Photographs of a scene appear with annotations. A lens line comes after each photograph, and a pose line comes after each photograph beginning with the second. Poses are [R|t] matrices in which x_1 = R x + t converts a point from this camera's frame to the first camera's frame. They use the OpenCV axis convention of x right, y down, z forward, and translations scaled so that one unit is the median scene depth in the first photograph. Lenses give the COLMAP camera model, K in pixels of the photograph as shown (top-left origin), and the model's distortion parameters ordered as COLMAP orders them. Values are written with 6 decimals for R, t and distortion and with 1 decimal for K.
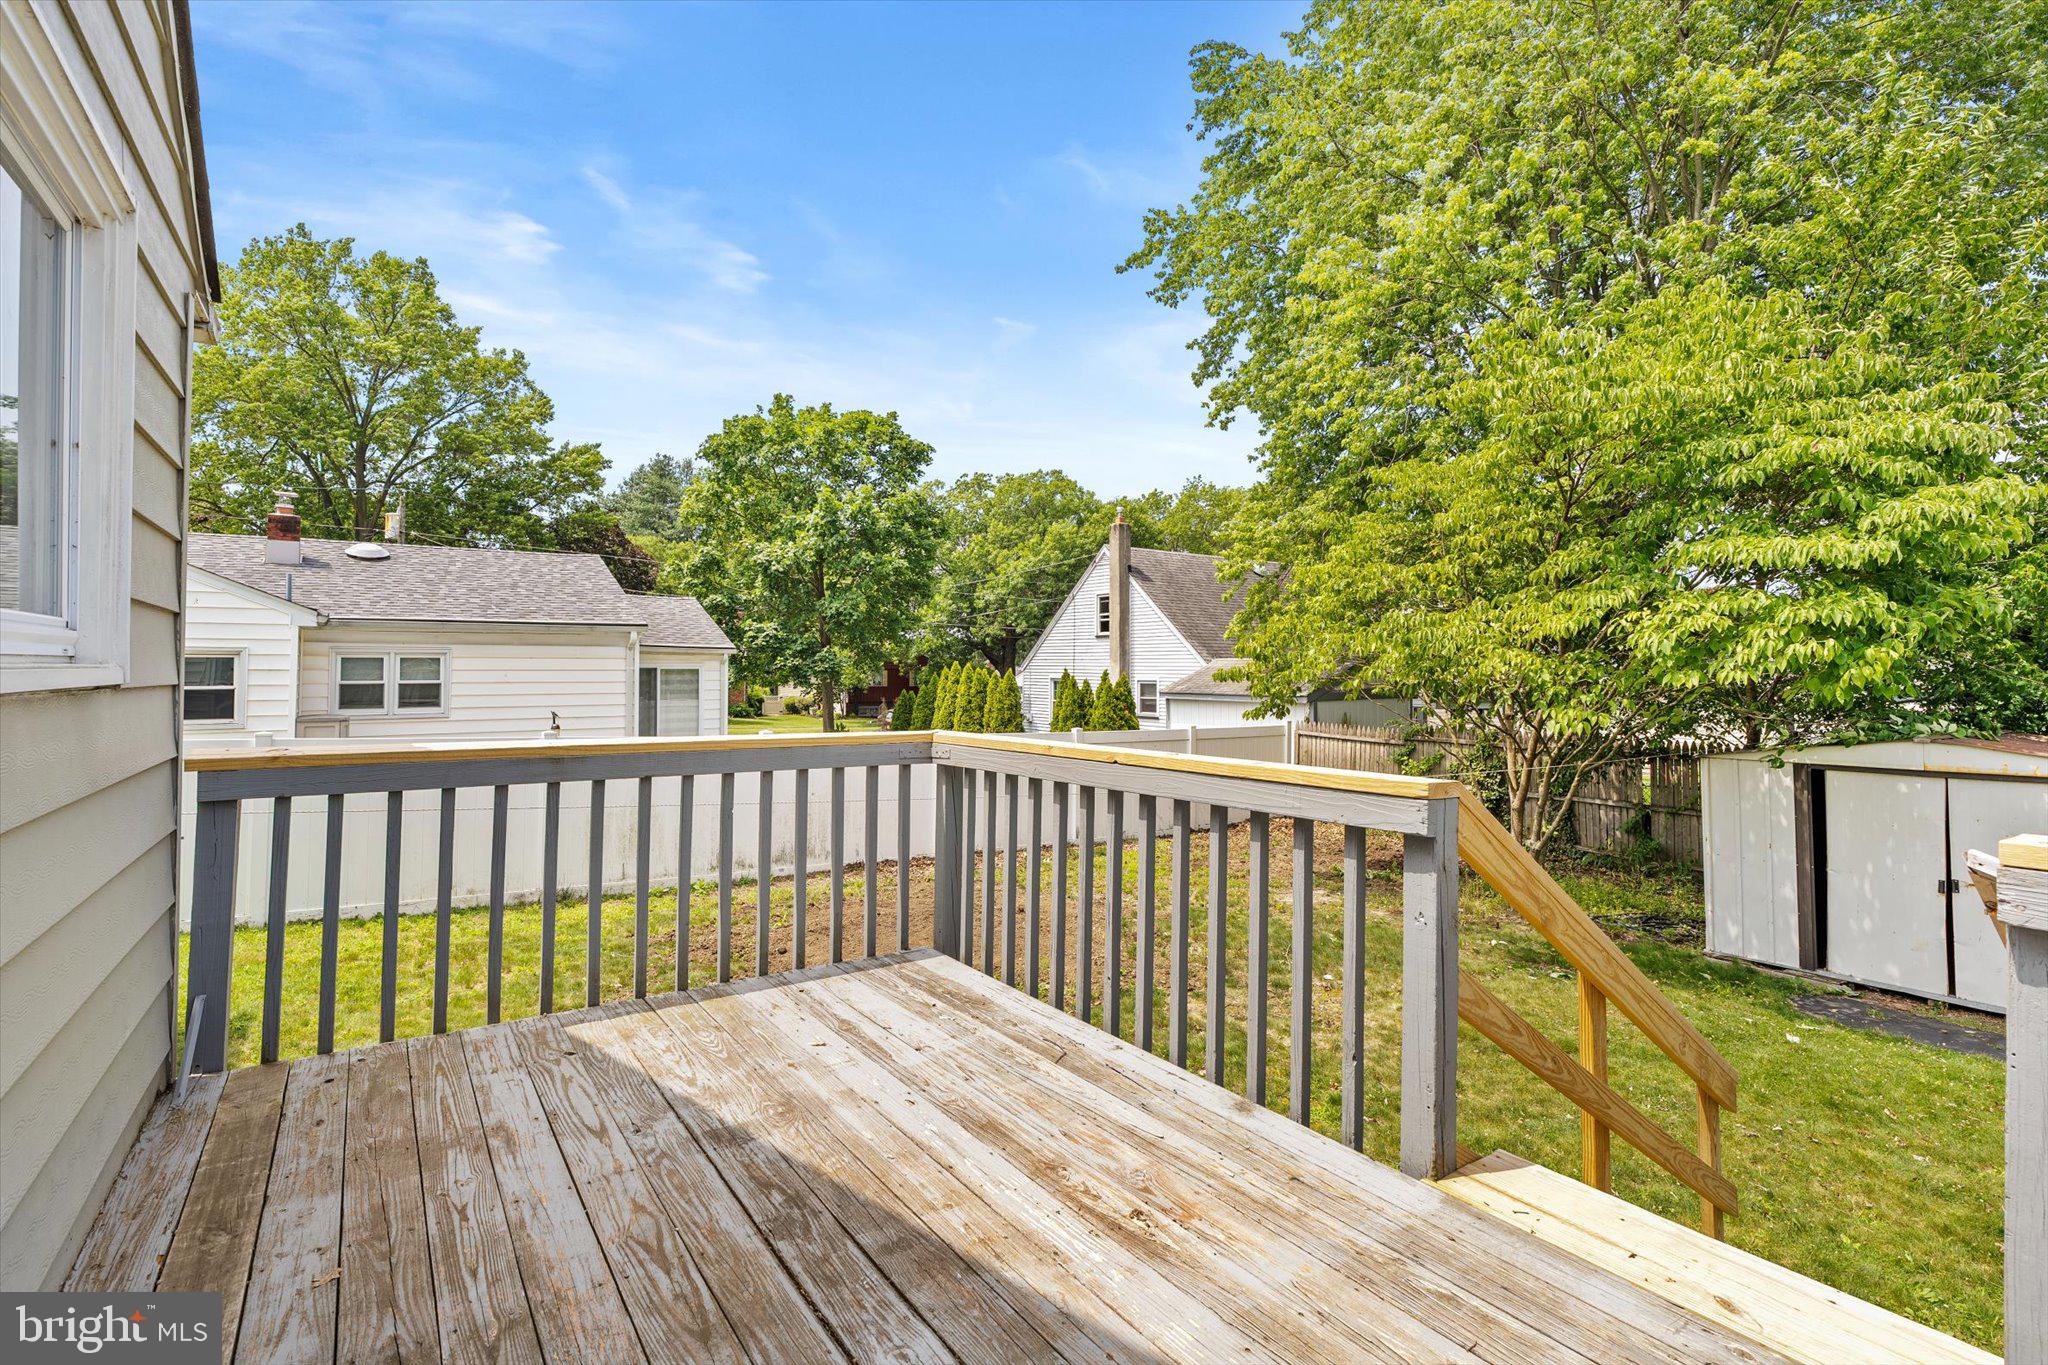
lens RADIAL K [[954.1, 0, 1042.2], [0, 954.1, 687.1], [0, 0, 1]] dist [0.000571, 0.000875]
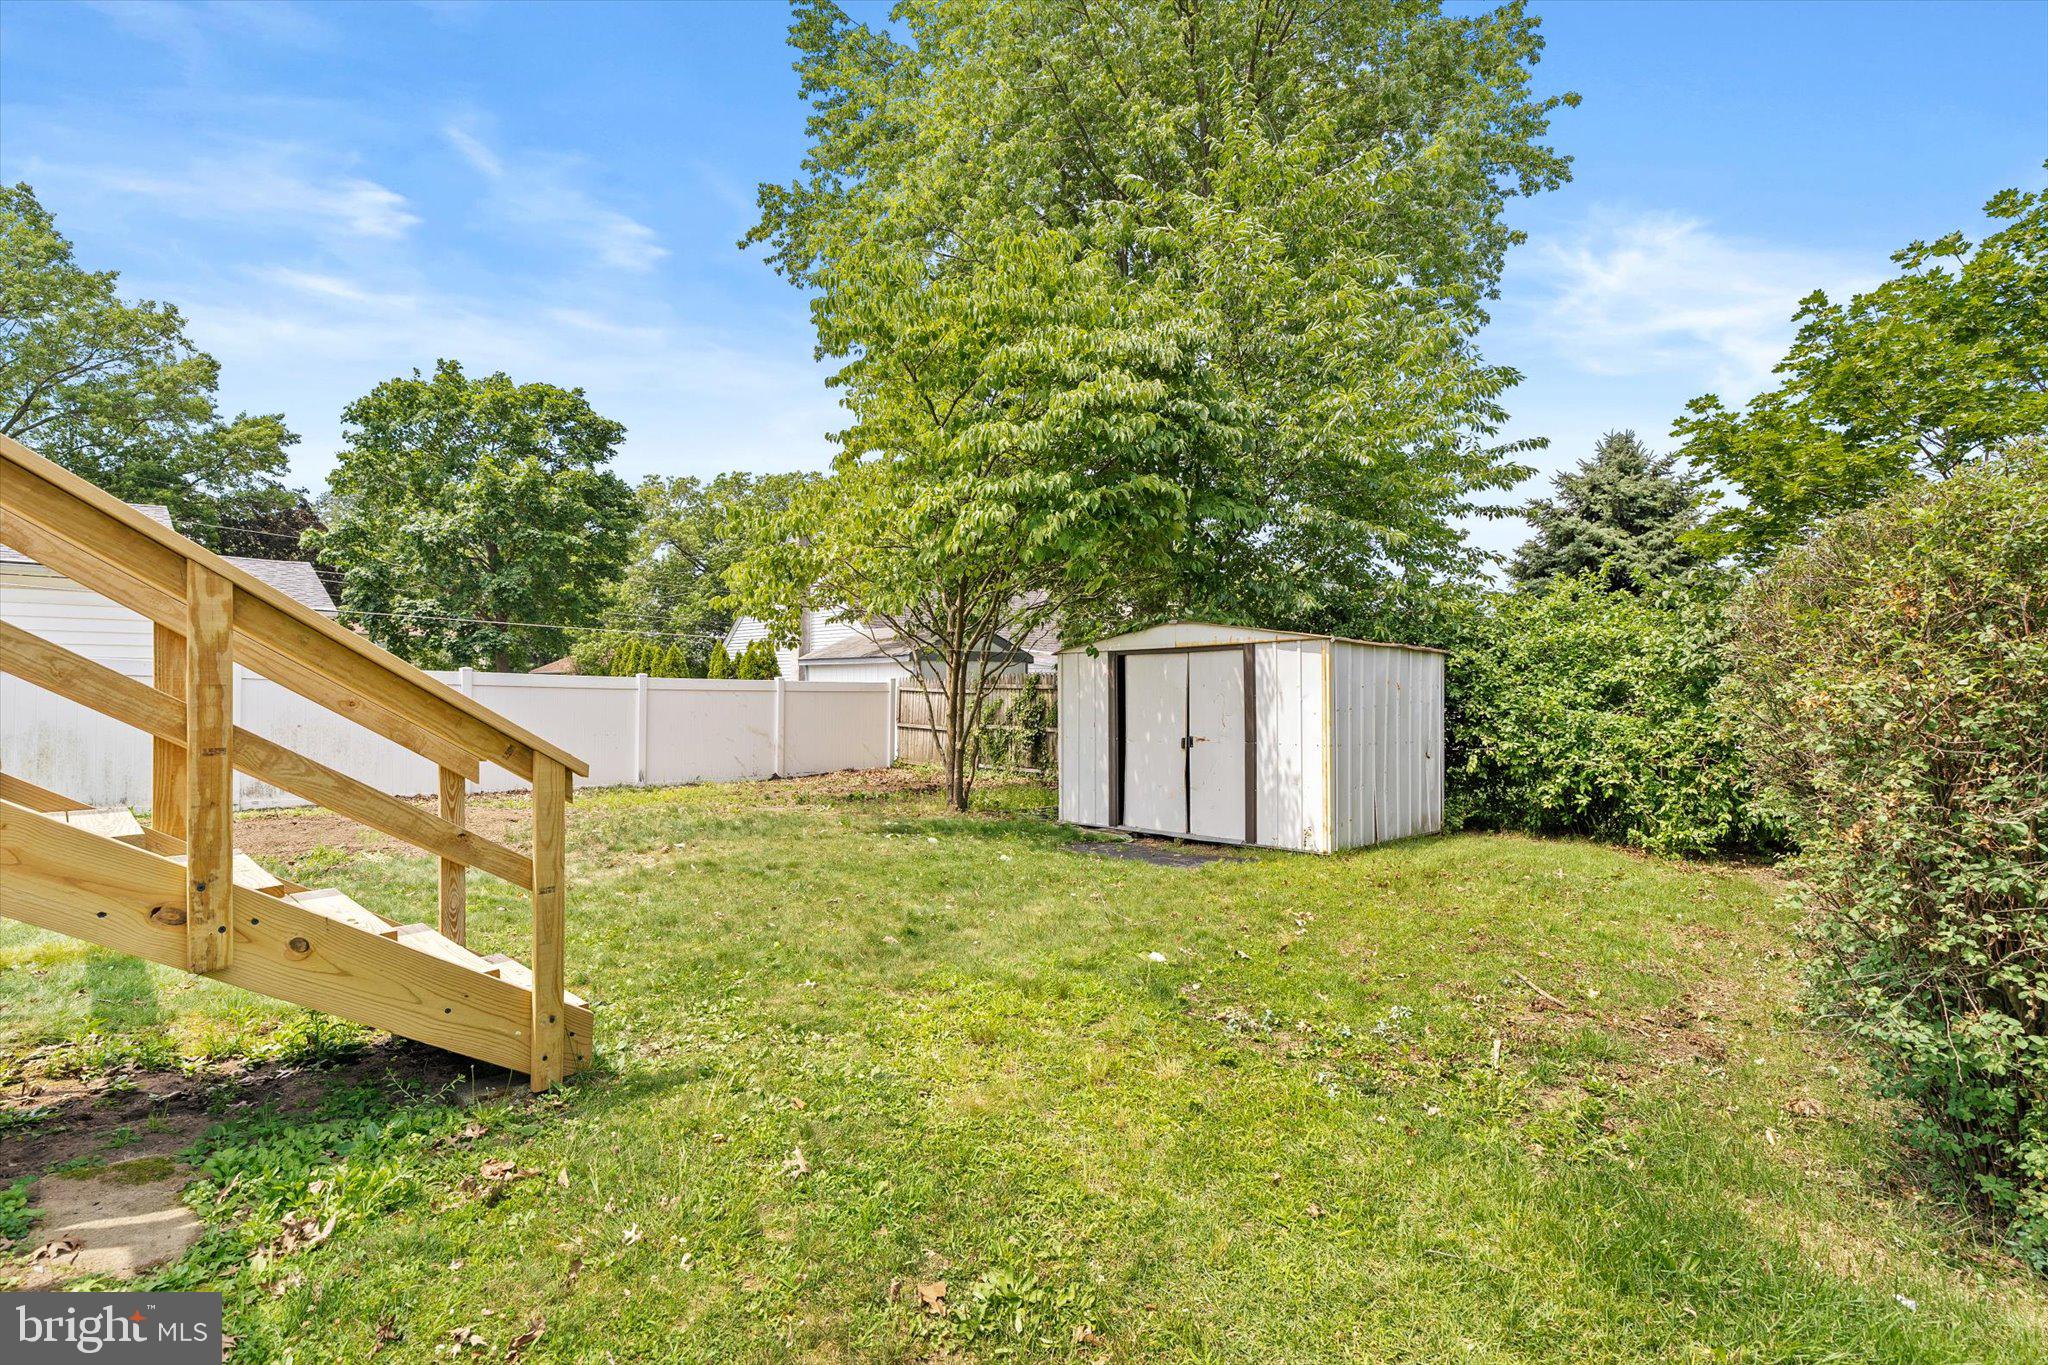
lens RADIAL K [[954.1, 0, 1042.2], [0, 954.1, 687.1], [0, 0, 1]] dist [0.000571, 0.000875]
pose [[0.981852, 0.005844, 0.189558, 0.132911], [-0.001188, 0.999695, -0.024667, 0.041600], [-0.189645, 0.023994, 0.981560, -0.035684]]
